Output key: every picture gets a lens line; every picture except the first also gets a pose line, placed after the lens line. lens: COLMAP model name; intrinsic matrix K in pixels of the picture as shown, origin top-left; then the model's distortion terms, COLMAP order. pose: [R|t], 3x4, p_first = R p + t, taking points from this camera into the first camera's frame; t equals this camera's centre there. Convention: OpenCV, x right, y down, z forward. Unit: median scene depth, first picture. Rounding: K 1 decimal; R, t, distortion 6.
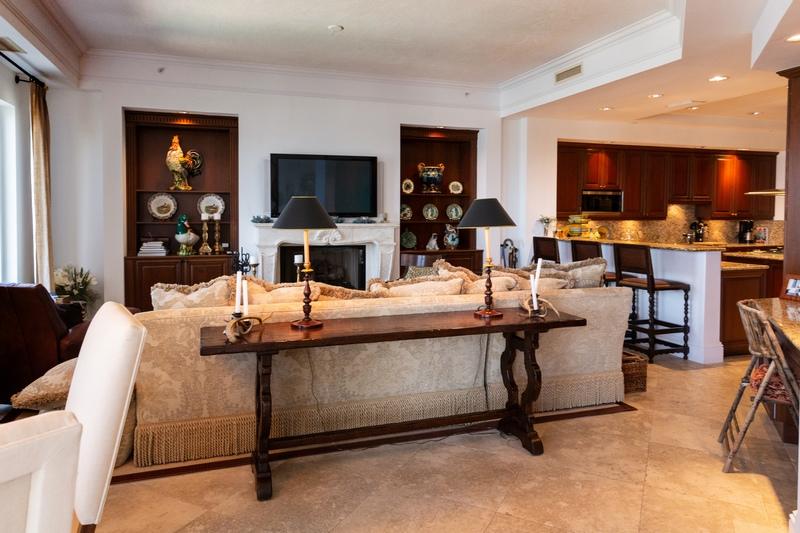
lens RADIAL K [[543.3, 0, 404.5], [0, 543.3, 226.7], [0, 0, 1]] dist [0.006825, -0.001795]
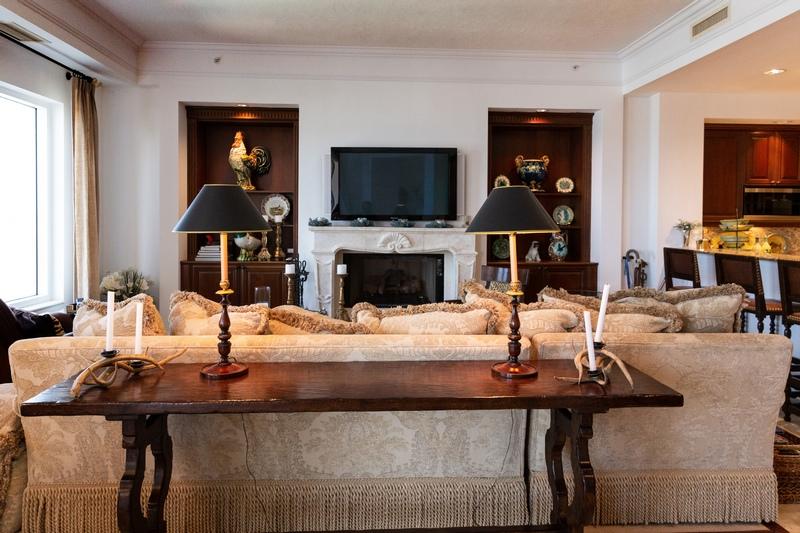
lens RADIAL K [[543.3, 0, 404.5], [0, 543.3, 226.7], [0, 0, 1]] dist [0.006825, -0.001795]
pose [[0.961370, 0.007784, -0.275149, 0.106328], [-0.010981, 0.999889, -0.010080, 0.001064], [0.275040, 0.012712, 0.961349, 0.187184]]
